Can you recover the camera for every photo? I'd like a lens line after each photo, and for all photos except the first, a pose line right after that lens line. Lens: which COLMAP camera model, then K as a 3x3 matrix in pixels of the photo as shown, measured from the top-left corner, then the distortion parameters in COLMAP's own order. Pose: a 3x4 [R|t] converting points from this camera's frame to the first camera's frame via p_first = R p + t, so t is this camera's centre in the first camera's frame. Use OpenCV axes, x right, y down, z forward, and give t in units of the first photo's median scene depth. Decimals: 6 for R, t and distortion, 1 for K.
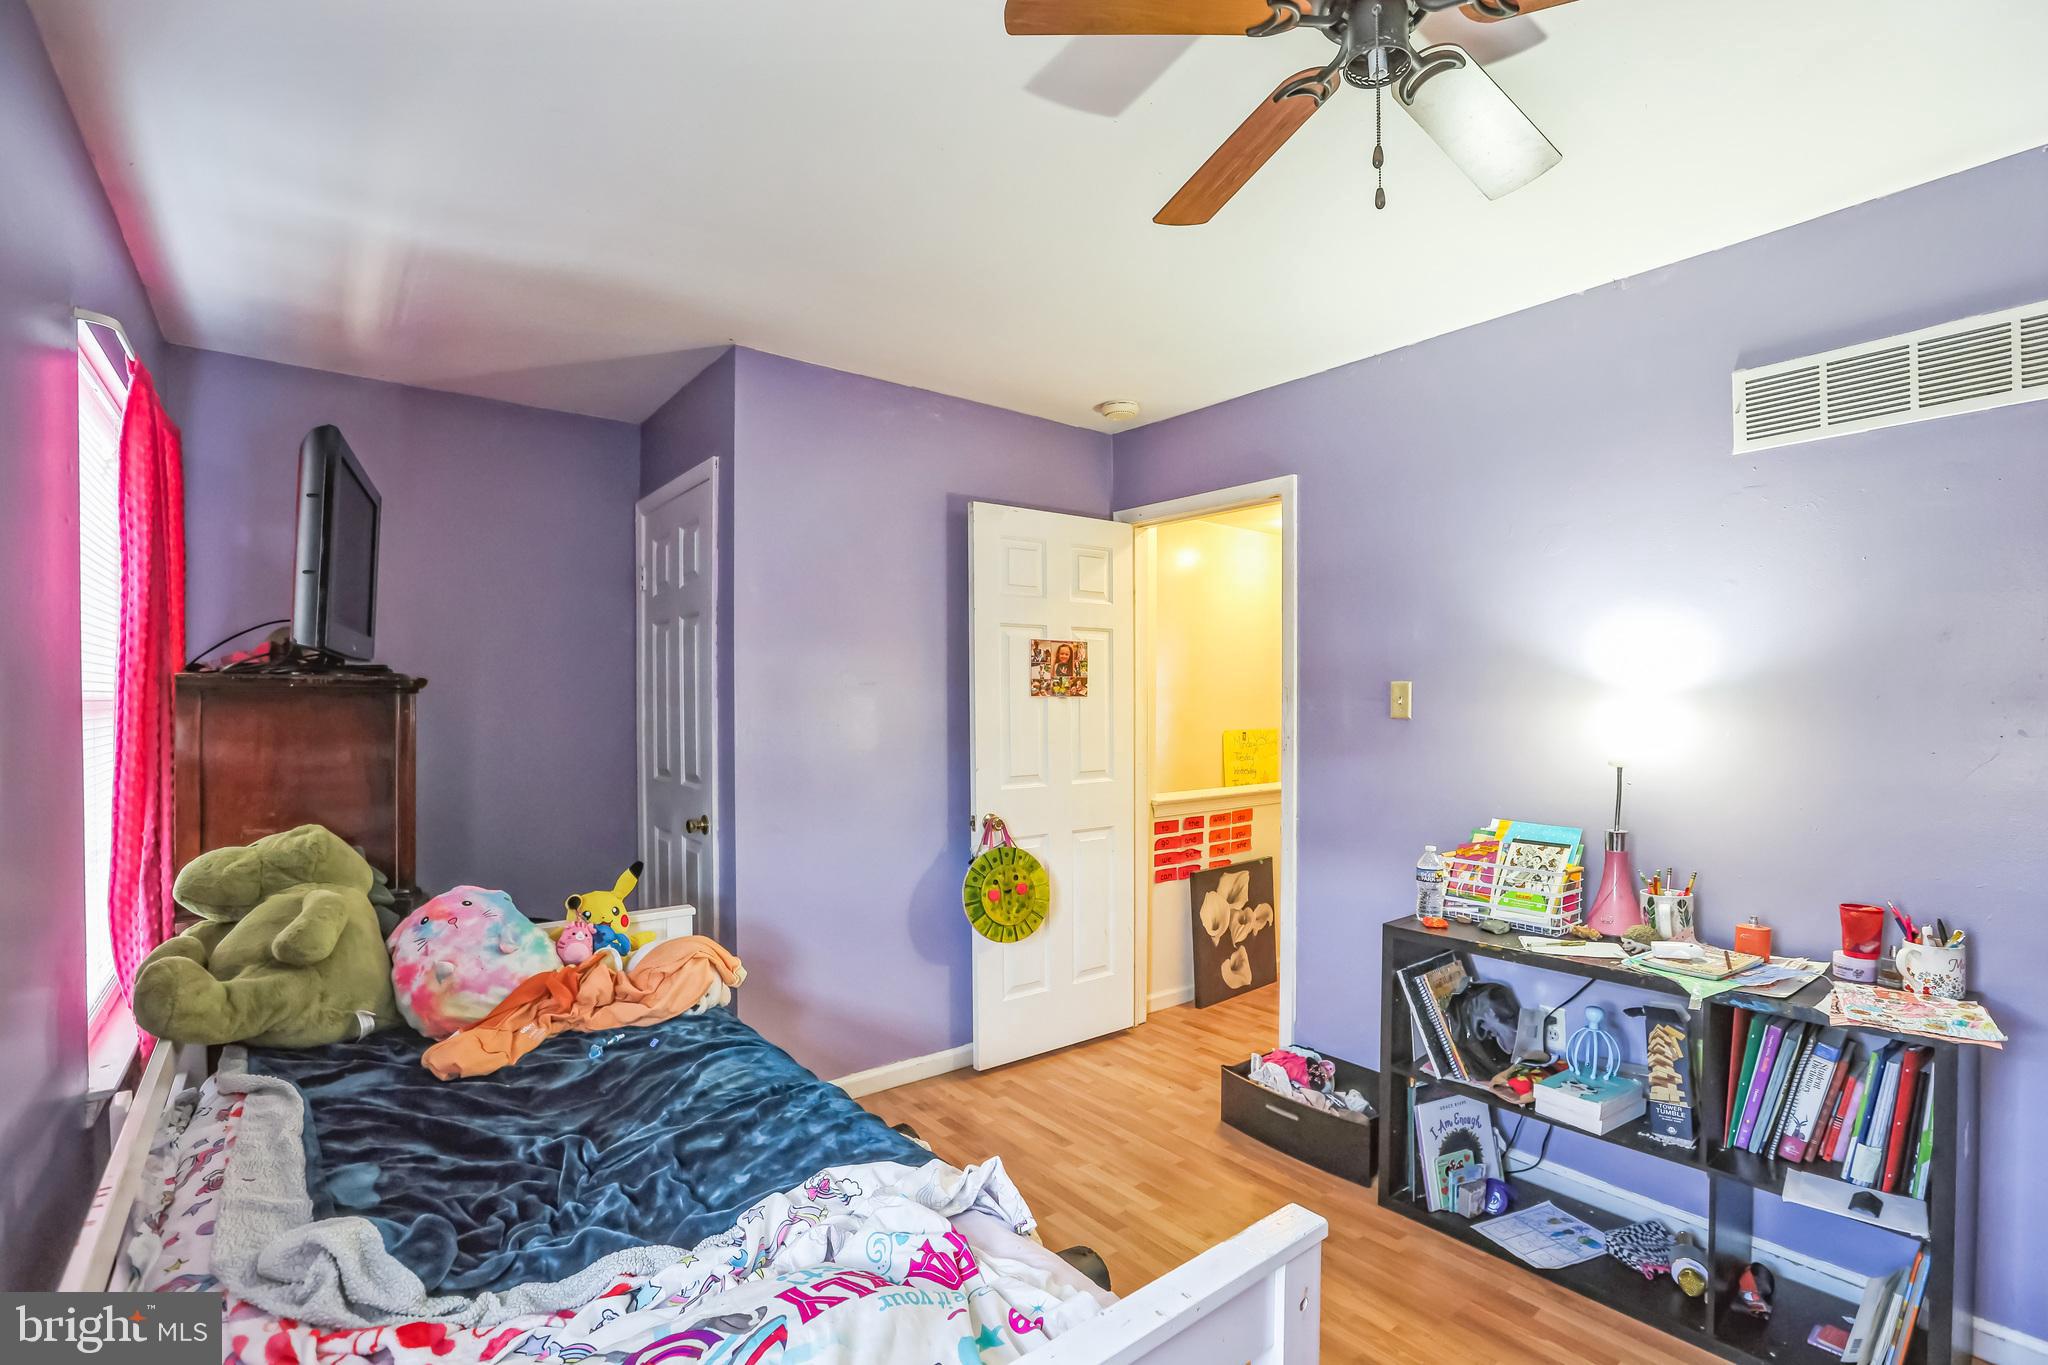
lens RADIAL K [[948.6, 0, 1039.9], [0, 948.6, 709.1], [0, 0, 1]] dist [-0.027714, 0.007821]
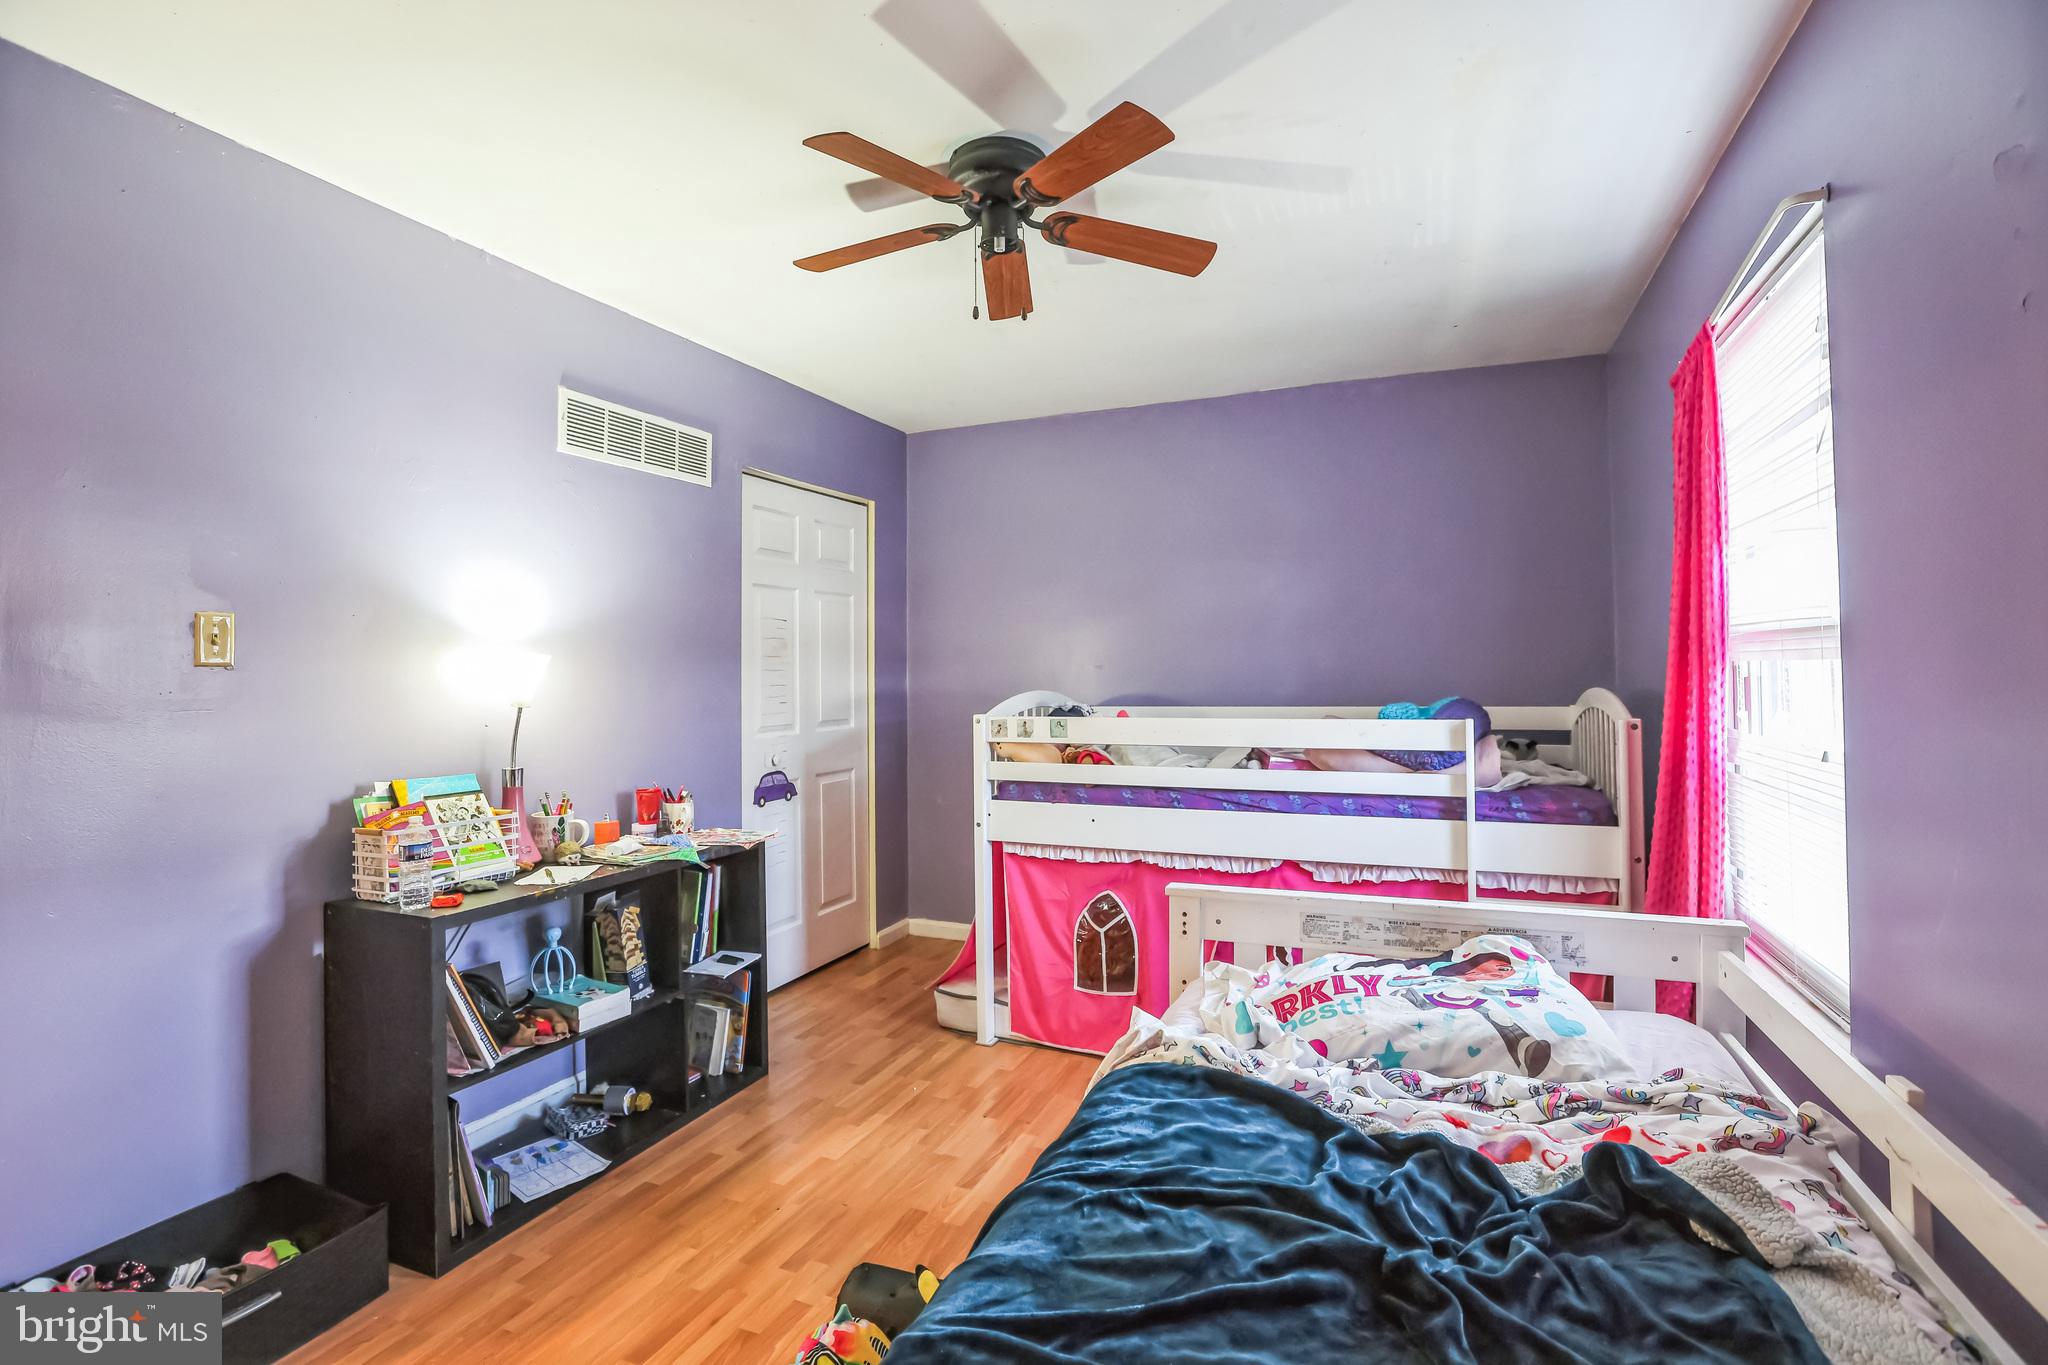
lens RADIAL K [[961.3, 0, 1022.9], [0, 961.3, 649.1], [0, 0, 1]] dist [-0.001612, -0.000115]
pose [[-0.462858, 0.030877, 0.885895, -0.670567], [0.018379, 0.999513, -0.025235, 0.034055], [-0.886242, 0.004601, -0.463200, 1.050789]]
